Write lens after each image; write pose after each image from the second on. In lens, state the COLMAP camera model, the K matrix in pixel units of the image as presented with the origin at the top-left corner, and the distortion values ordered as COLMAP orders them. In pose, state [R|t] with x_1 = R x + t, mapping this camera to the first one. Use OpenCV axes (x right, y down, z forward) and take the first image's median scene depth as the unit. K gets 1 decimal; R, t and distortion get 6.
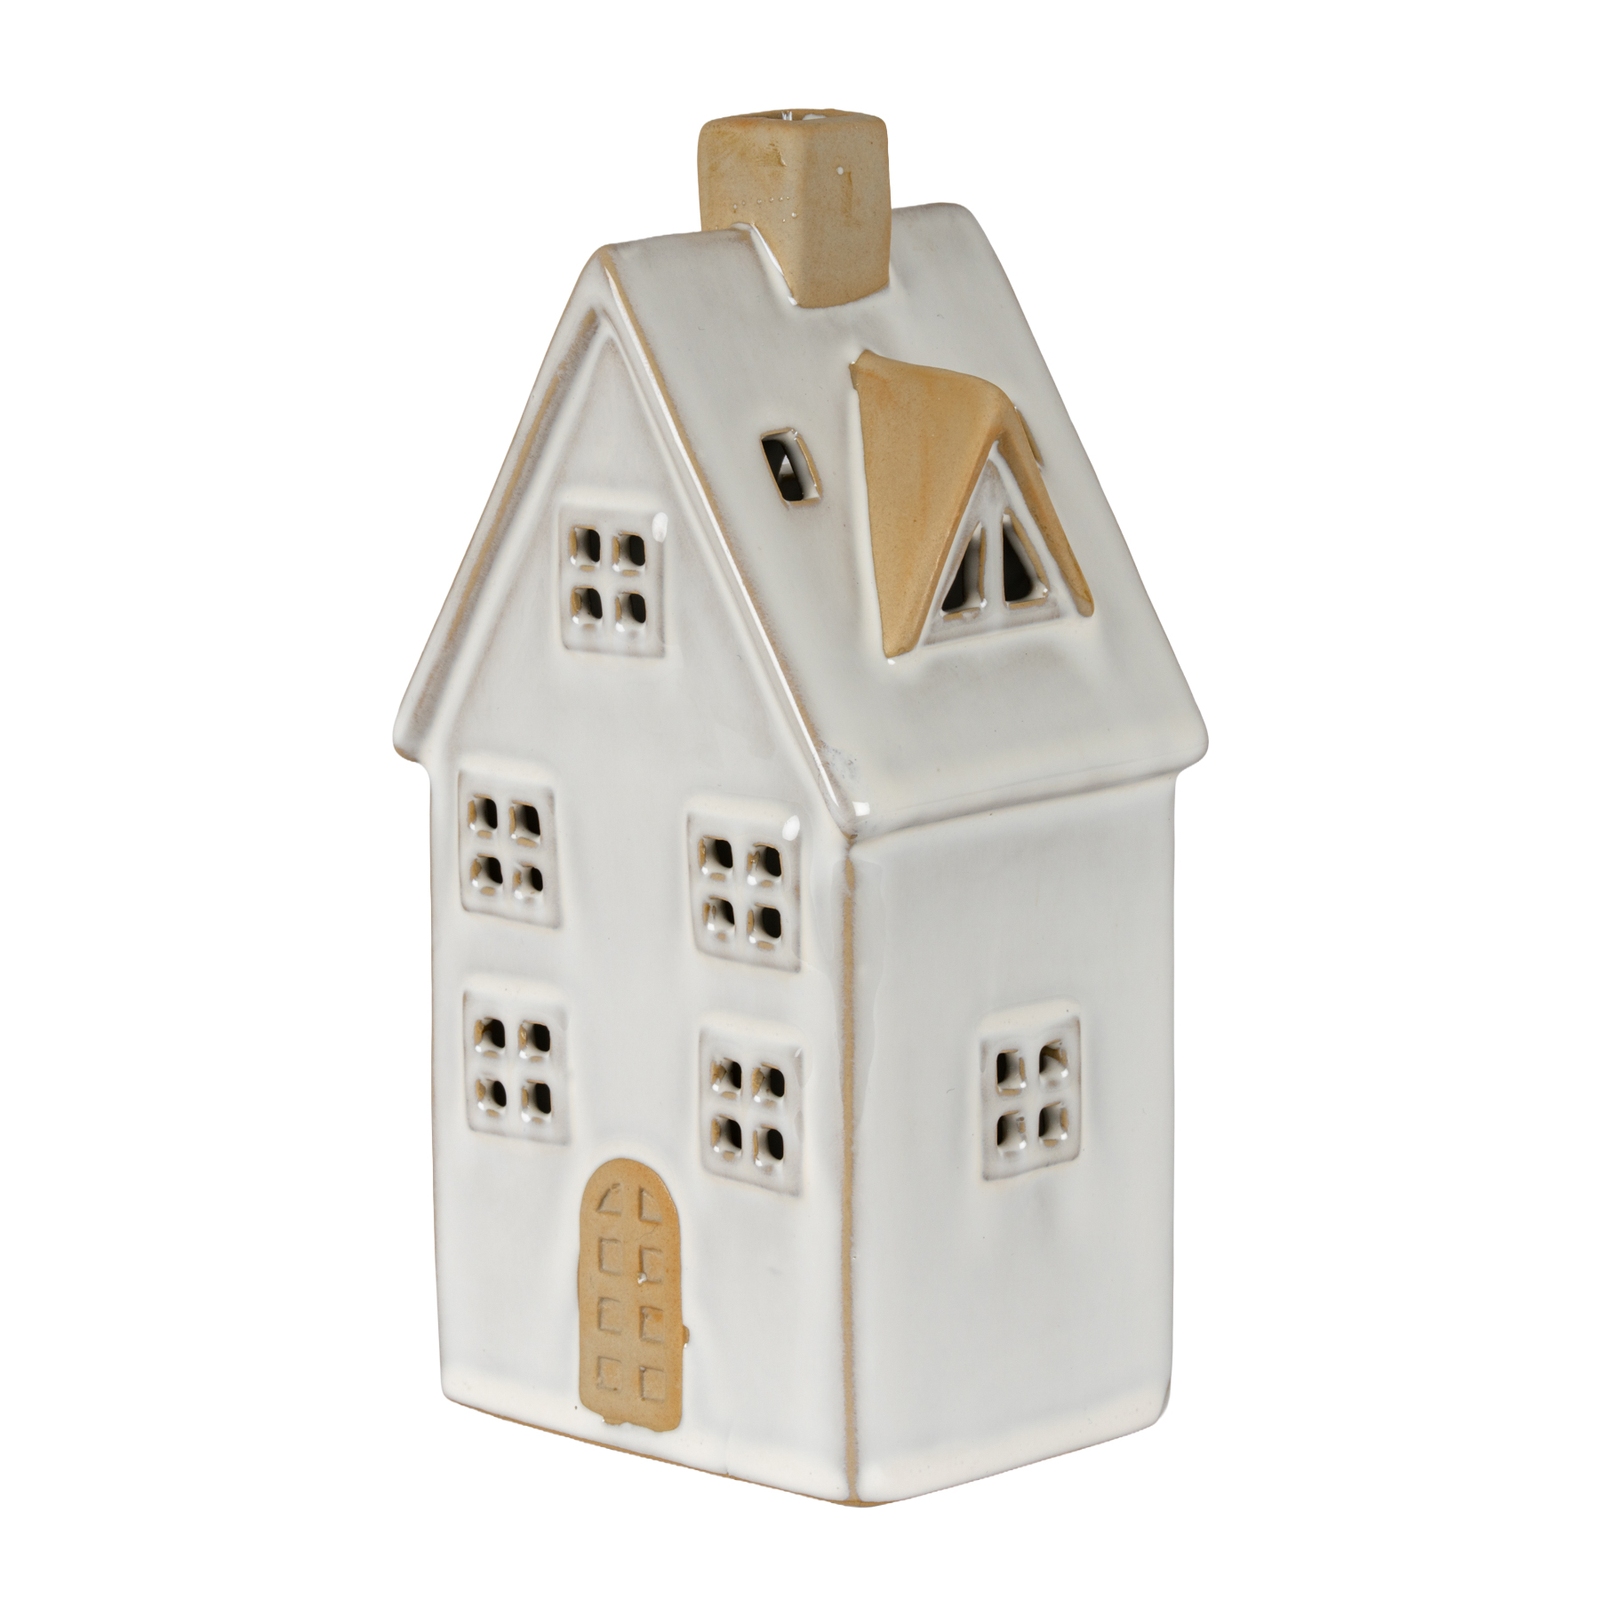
lens RADIAL K [[6886.5, 0, 801.4], [0, 6886.5, 798.3], [0, 0, 1]] dist [0.173066, 0.000000]
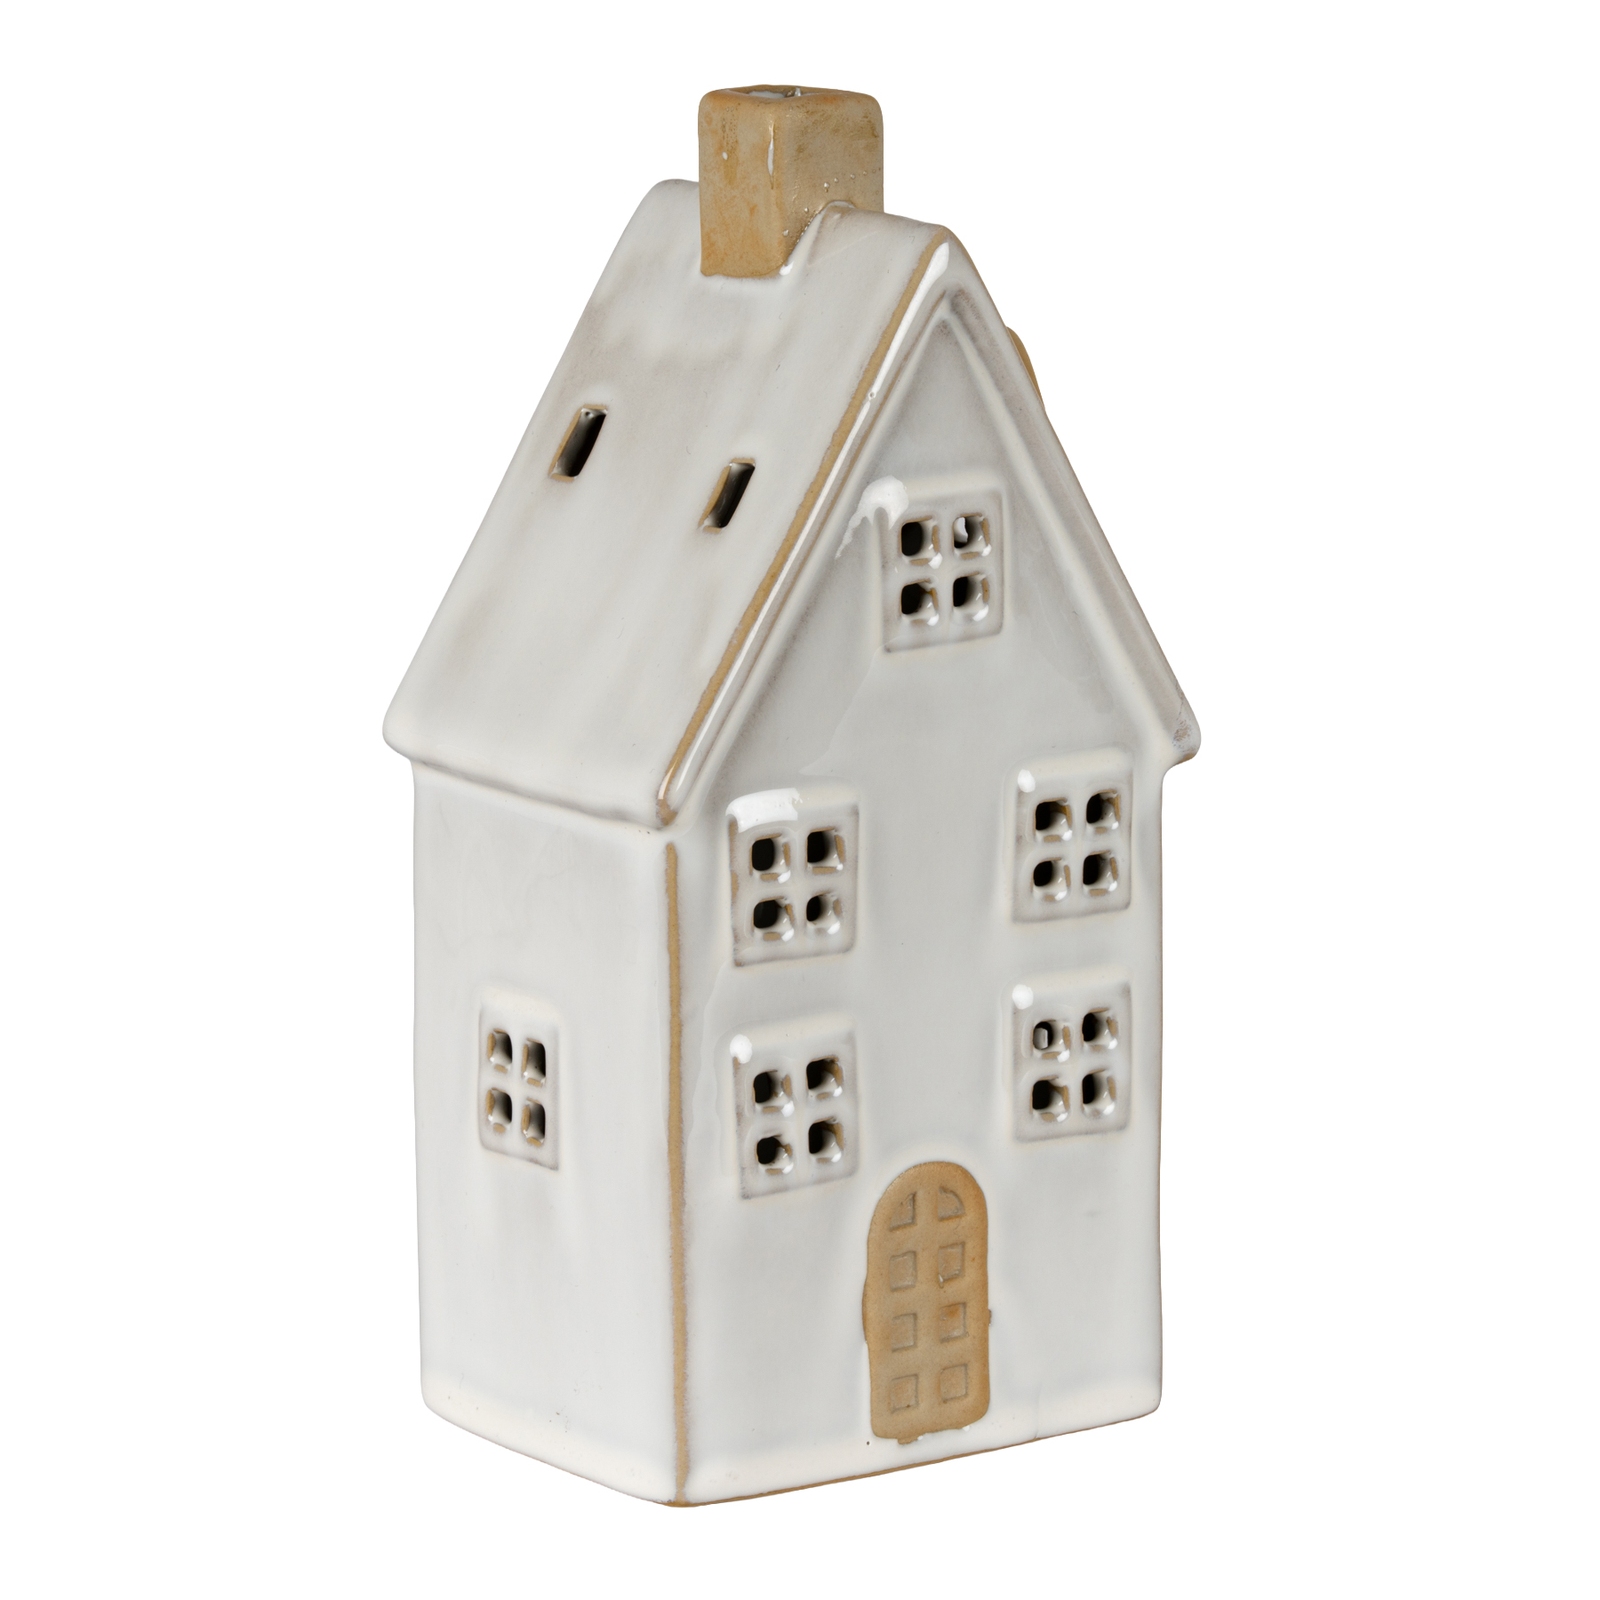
lens RADIAL K [[6886.5, 0, 802.7], [0, 6886.5, 795.3], [0, 0, 1]] dist [0.173066, 0.000000]
pose [[0.190416, -0.170775, 0.966736, -0.965047], [0.176963, 0.974593, 0.137307, -0.135697], [-0.965622, 0.144931, 0.215799, 0.801138]]
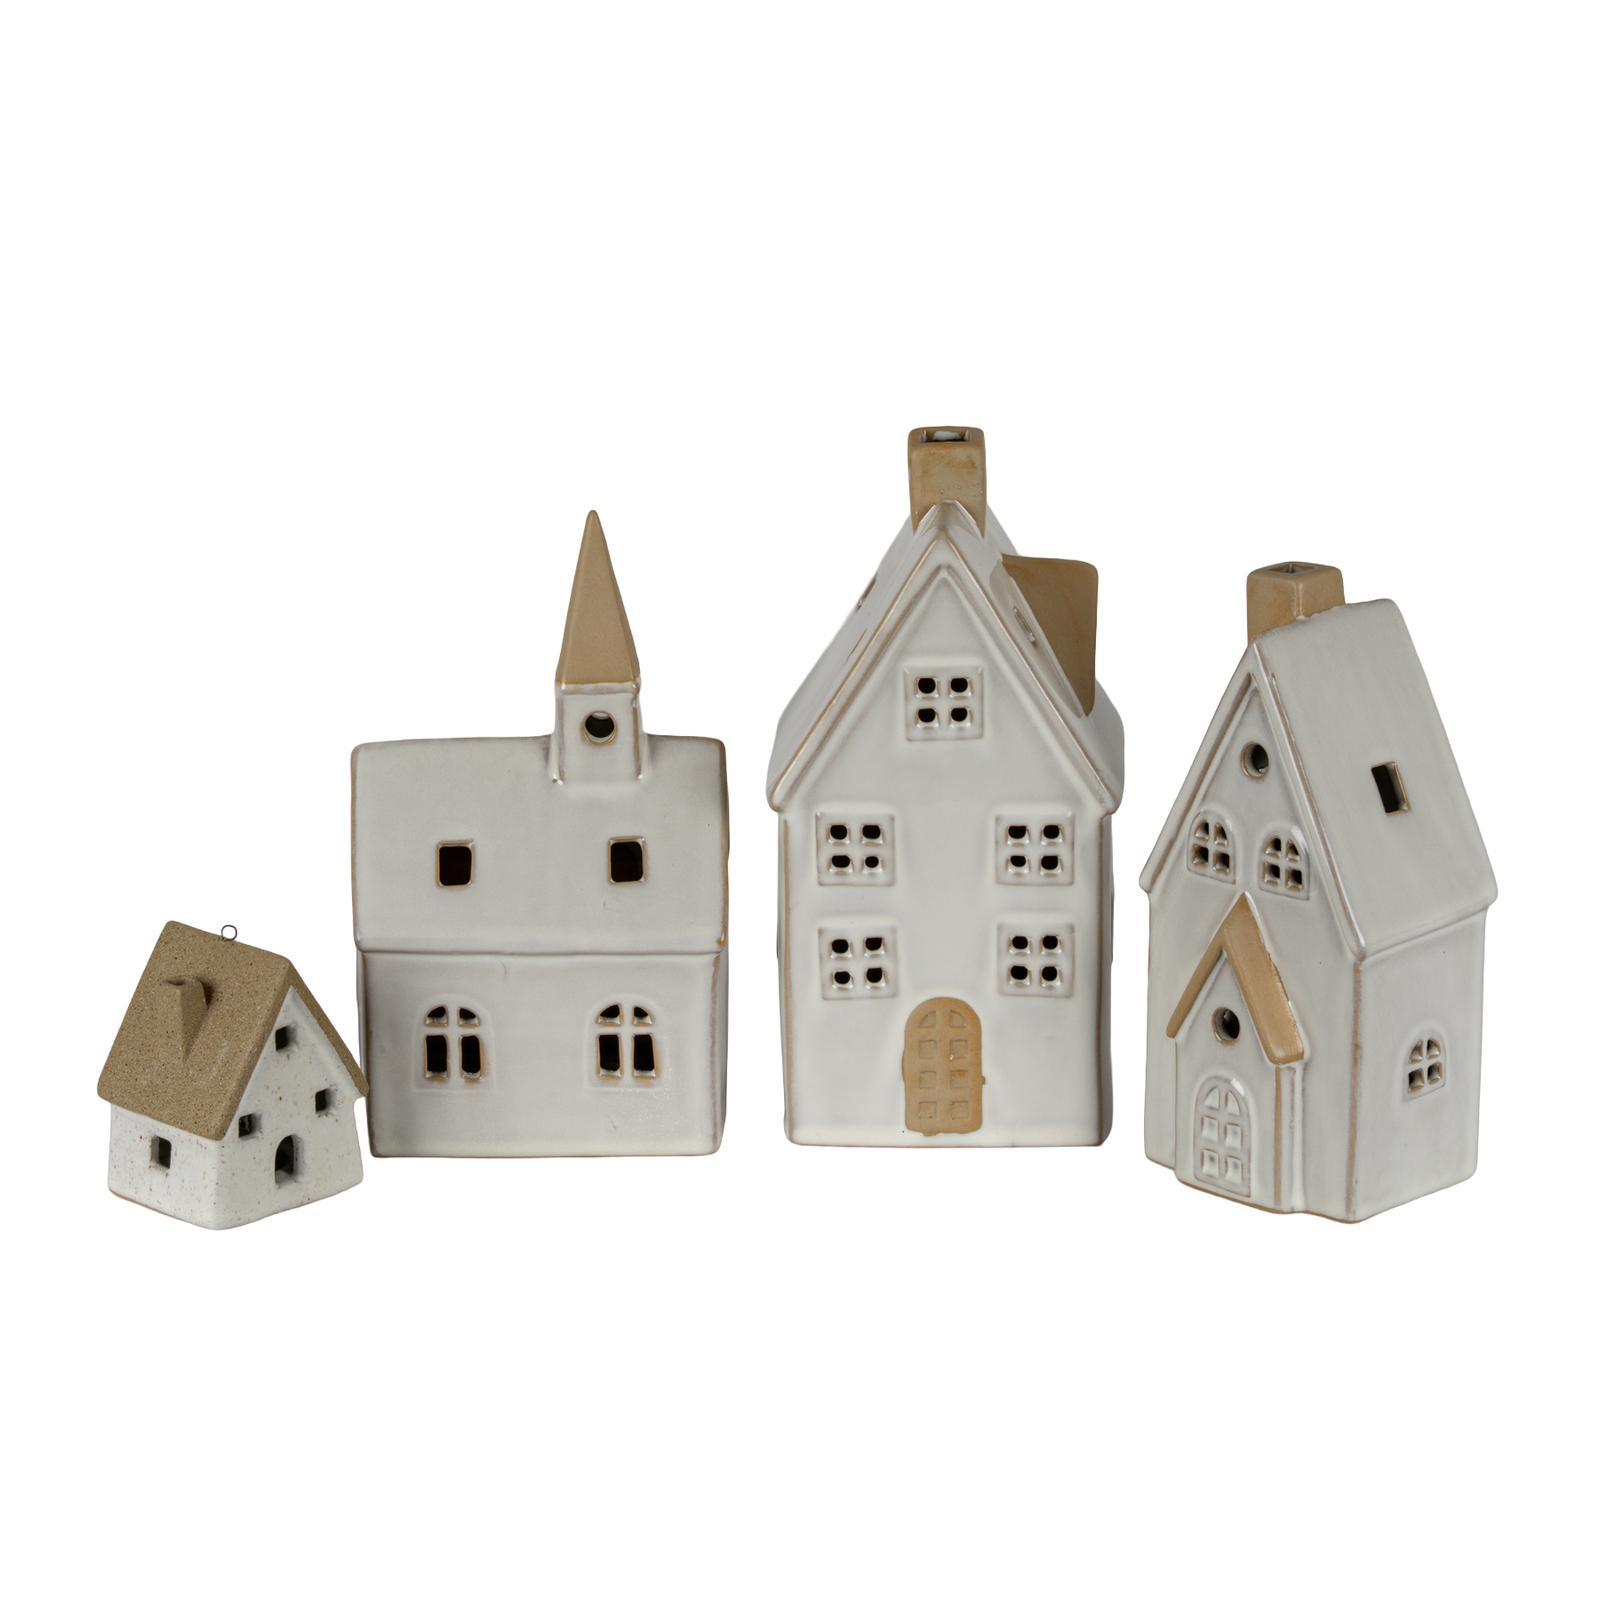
lens RADIAL K [[6886.5, 0, 799.8], [0, 6886.5, 803.1], [0, 0, 1]] dist [0.173066, 0.000000]
pose [[0.740961, -0.214834, 0.636257, -1.240494], [0.123376, 0.974870, 0.185489, -0.353217], [-0.660118, -0.058942, 0.748846, -0.378316]]
